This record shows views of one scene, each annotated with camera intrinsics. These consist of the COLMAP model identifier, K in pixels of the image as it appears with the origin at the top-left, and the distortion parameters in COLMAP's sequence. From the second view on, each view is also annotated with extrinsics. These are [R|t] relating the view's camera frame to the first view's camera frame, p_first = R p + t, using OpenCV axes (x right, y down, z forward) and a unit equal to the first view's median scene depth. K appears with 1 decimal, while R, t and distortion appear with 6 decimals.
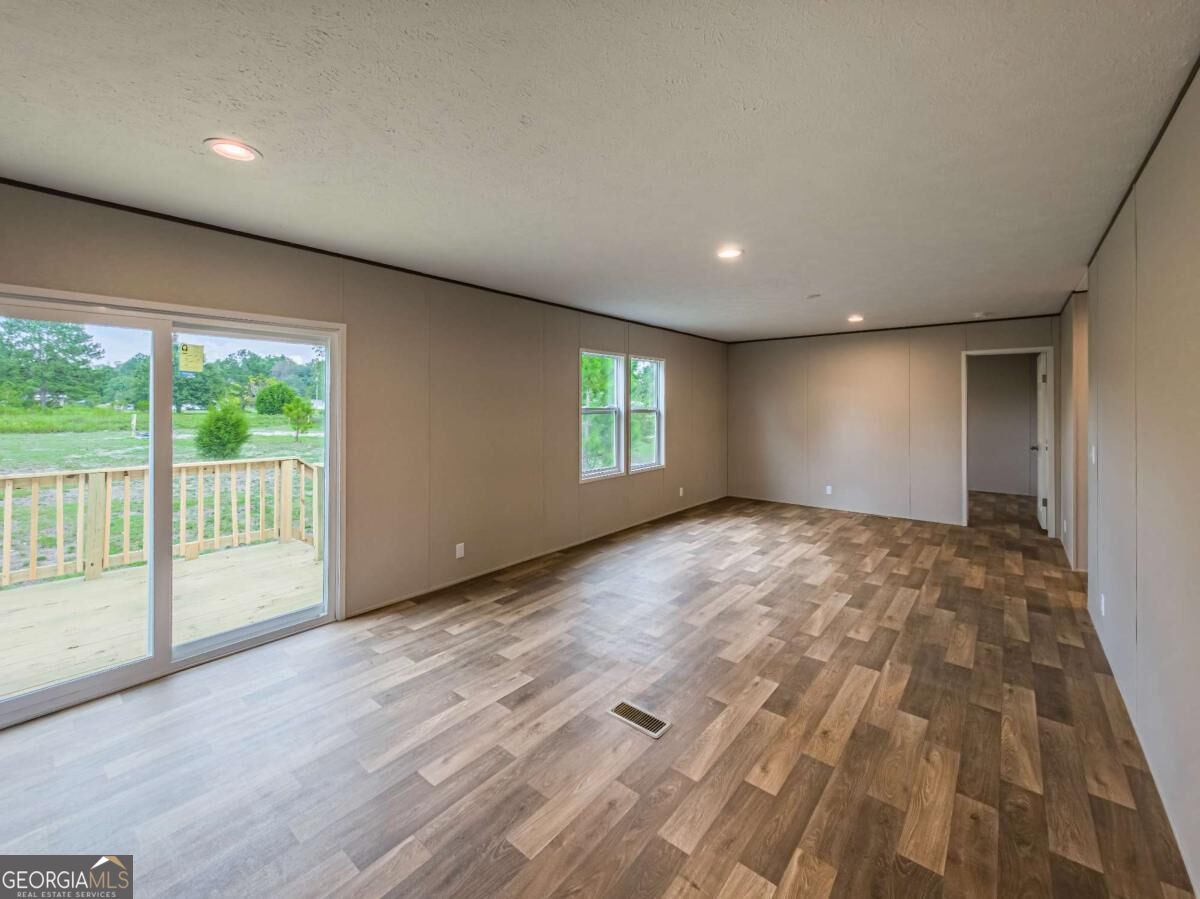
lens RADIAL K [[491.5, 0, 602.1], [0, 491.5, 442.5], [0, 0, 1]] dist [0.007047, -0.001204]
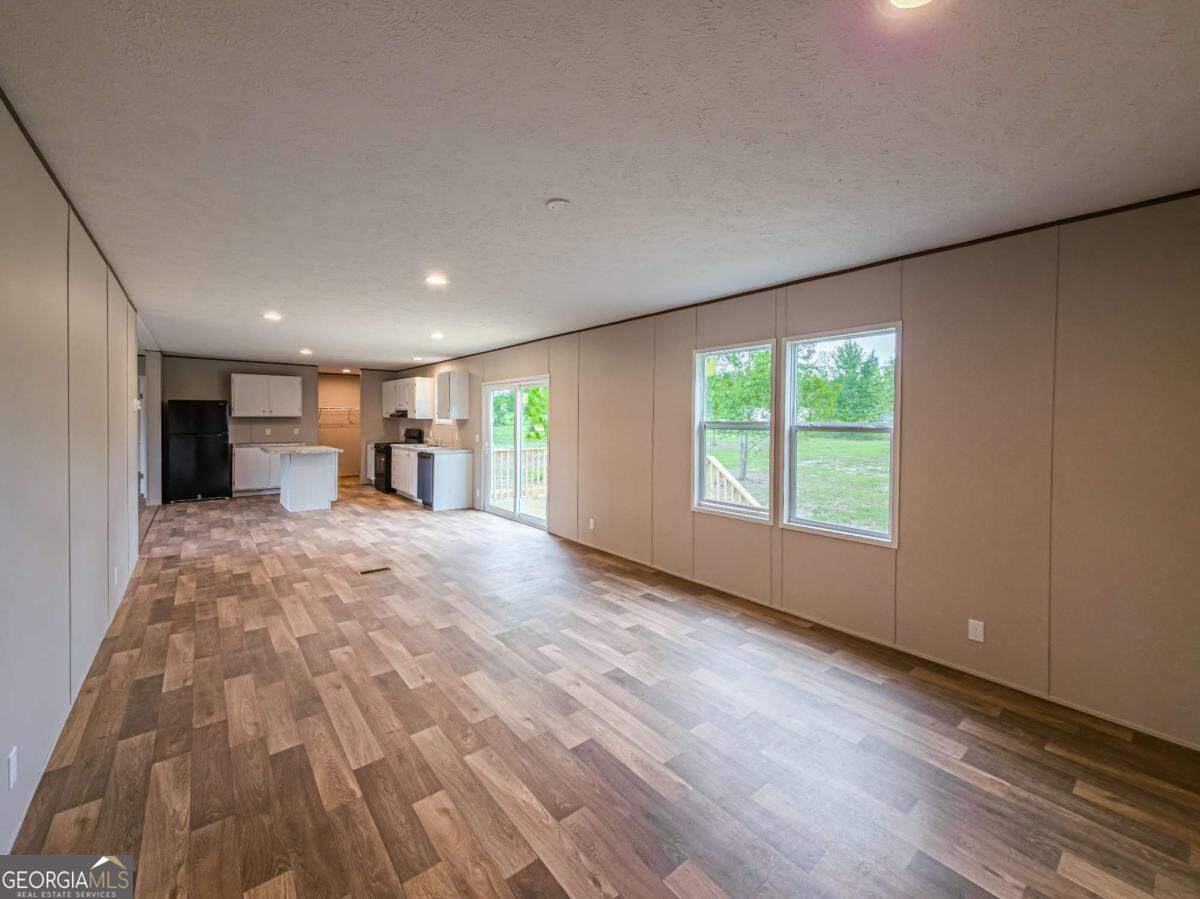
lens RADIAL K [[491.5, 0, 603.5], [0, 491.5, 430.7], [0, 0, 1]] dist [0.007047, -0.001204]
pose [[-0.193493, 0.022163, -0.980851, 1.047477], [-0.080310, 0.996032, 0.038349, -0.096685], [0.977809, 0.086193, -0.190946, 1.266466]]
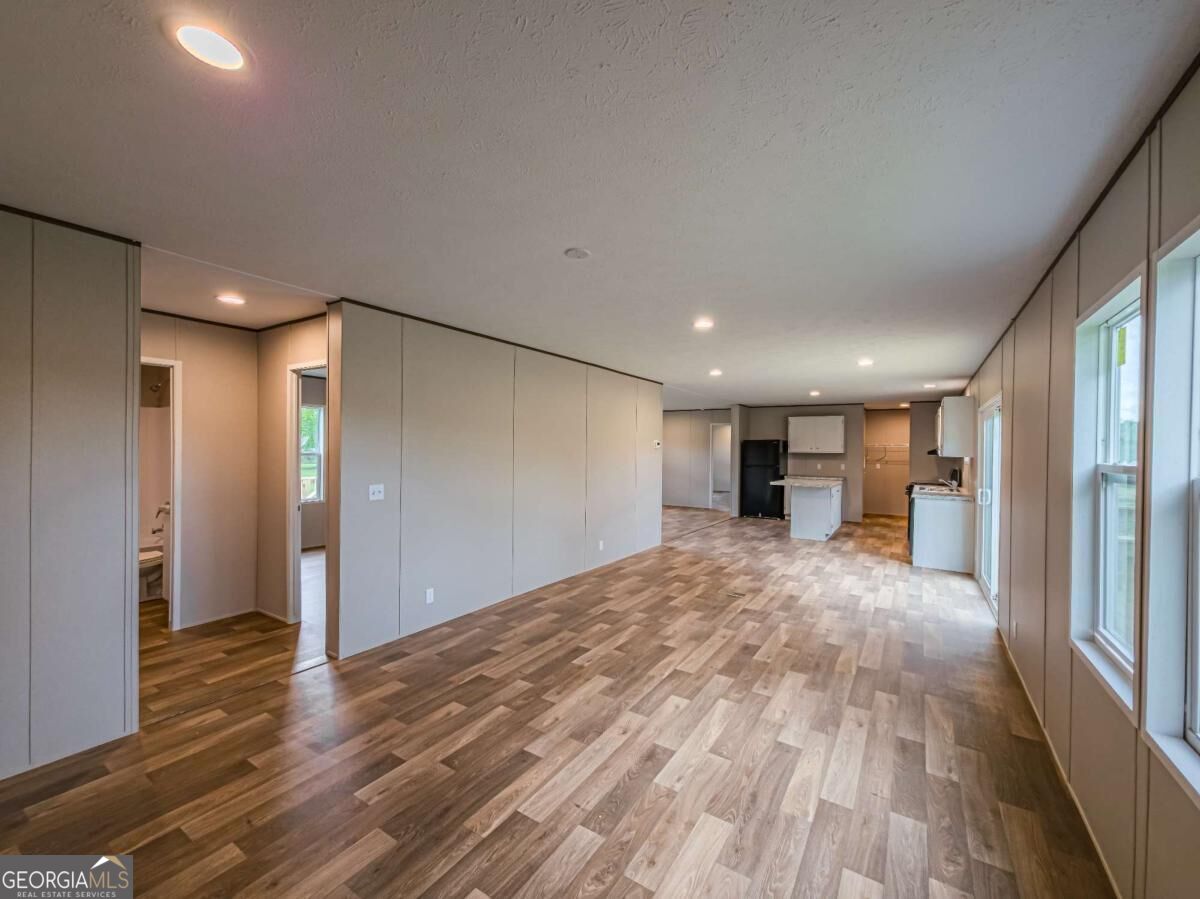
lens RADIAL K [[491.5, 0, 603.4], [0, 491.5, 446.2], [0, 0, 1]] dist [0.007047, -0.001204]
pose [[-0.992928, -0.012901, -0.118018, 0.062988], [-0.020988, 0.997496, 0.067534, -0.171253], [0.116851, 0.069533, -0.990712, 2.134431]]
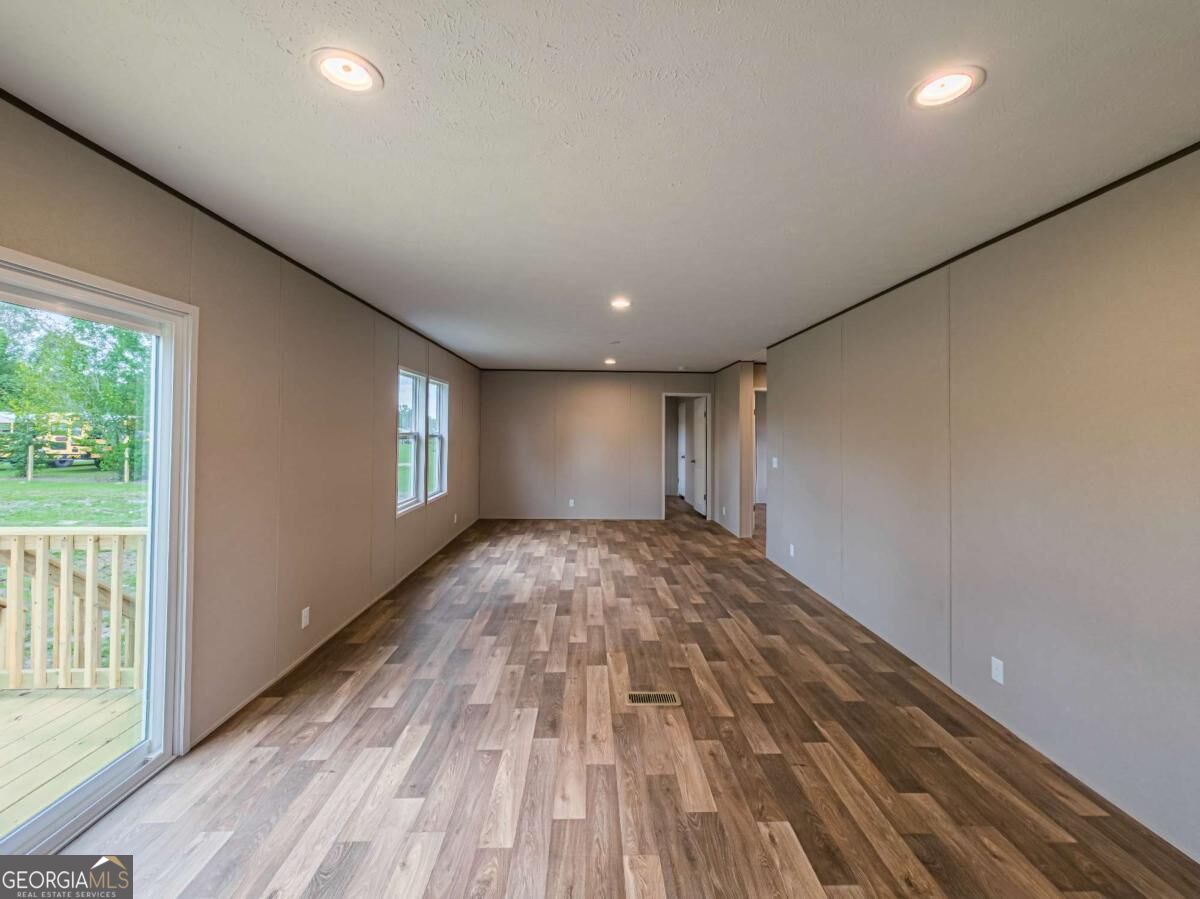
lens RADIAL K [[491.5, 0, 603.1], [0, 491.5, 477.4], [0, 0, 1]] dist [0.007047, -0.001204]
pose [[0.752882, -0.054379, 0.655905, -0.797889], [0.038733, 0.998514, 0.038324, -0.022229], [-0.657014, -0.003448, 0.753870, 0.198511]]
